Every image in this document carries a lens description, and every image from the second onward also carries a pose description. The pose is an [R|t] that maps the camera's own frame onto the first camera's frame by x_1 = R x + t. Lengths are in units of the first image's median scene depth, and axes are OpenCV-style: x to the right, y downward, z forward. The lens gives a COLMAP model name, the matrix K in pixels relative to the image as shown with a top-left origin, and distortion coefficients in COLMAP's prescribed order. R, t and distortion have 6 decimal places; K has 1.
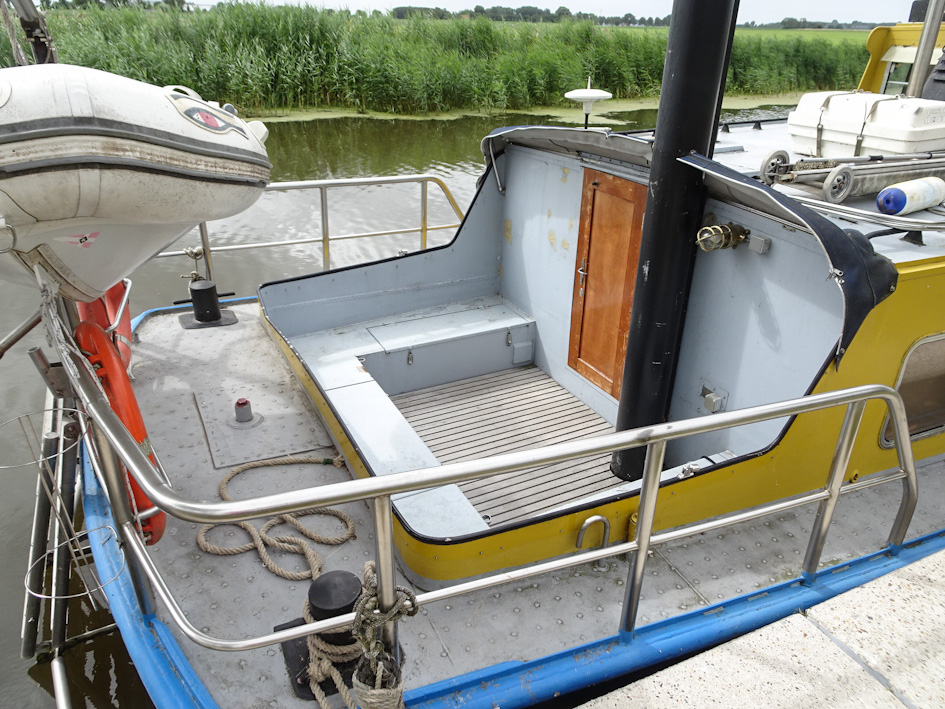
lens RADIAL K [[685.9, 0, 469.7], [0, 685.9, 363.8], [0, 0, 1]] dist [0.004152, 0.004473]
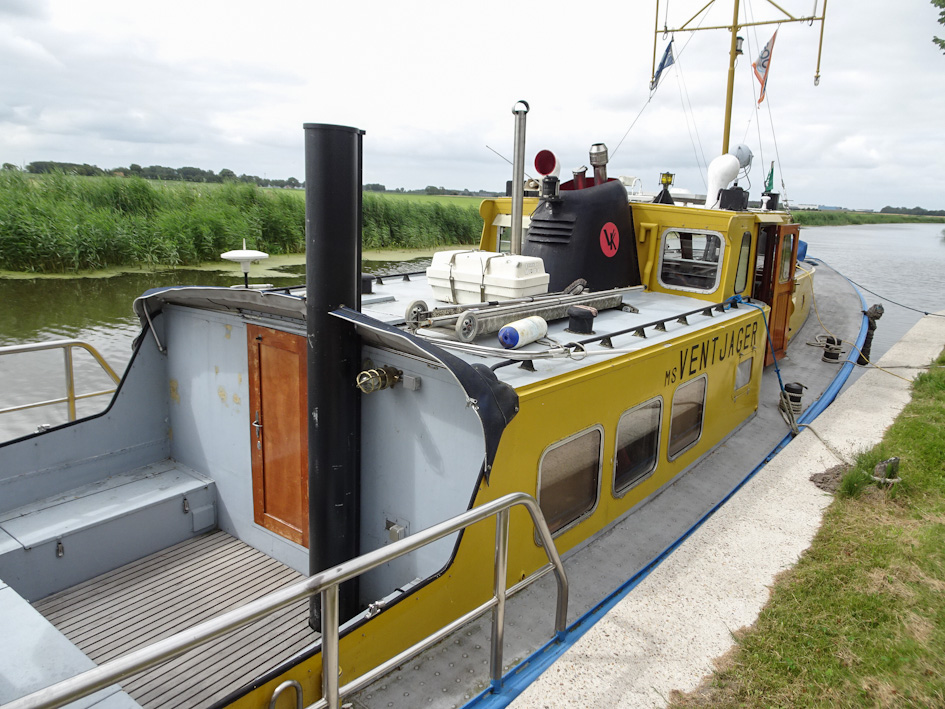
lens RADIAL K [[685.9, 0, 482.1], [0, 685.9, 355.9], [0, 0, 1]] dist [0.004152, 0.004473]
pose [[0.892913, -0.079927, 0.443077, 0.025344], [0.173980, 0.968925, -0.175829, 0.000091], [-0.415255, 0.234087, 0.879072, -0.028995]]
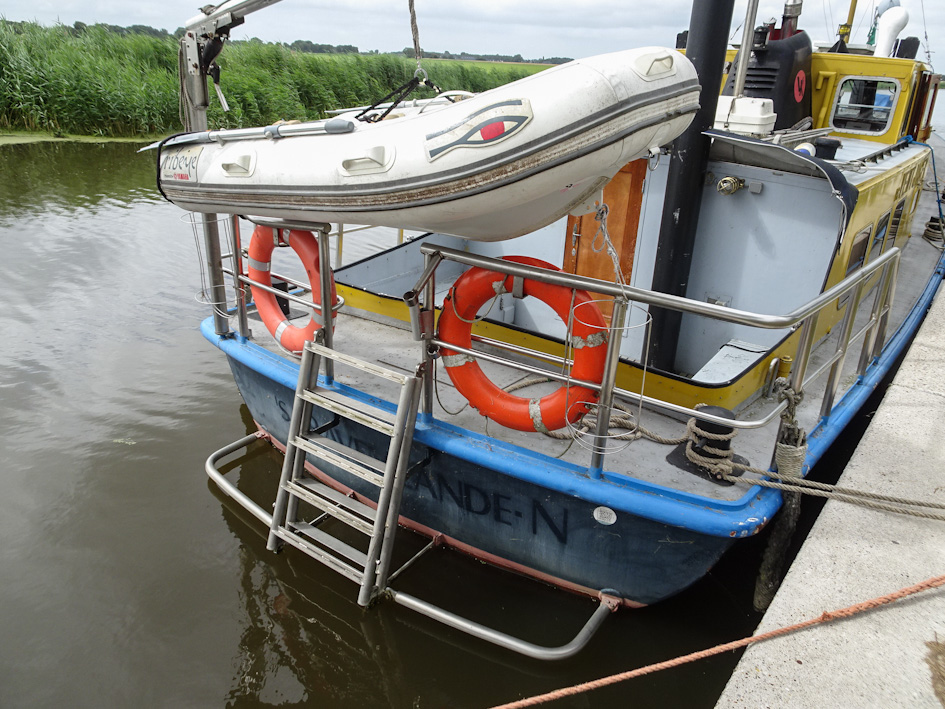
lens RADIAL K [[685.9, 0, 494.4], [0, 685.9, 369.8], [0, 0, 1]] dist [0.004152, 0.004473]
pose [[0.875930, -0.178093, 0.448363, -0.625448], [0.188343, 0.981856, 0.022049, 0.058274], [-0.444155, 0.065133, 0.893580, -0.048099]]
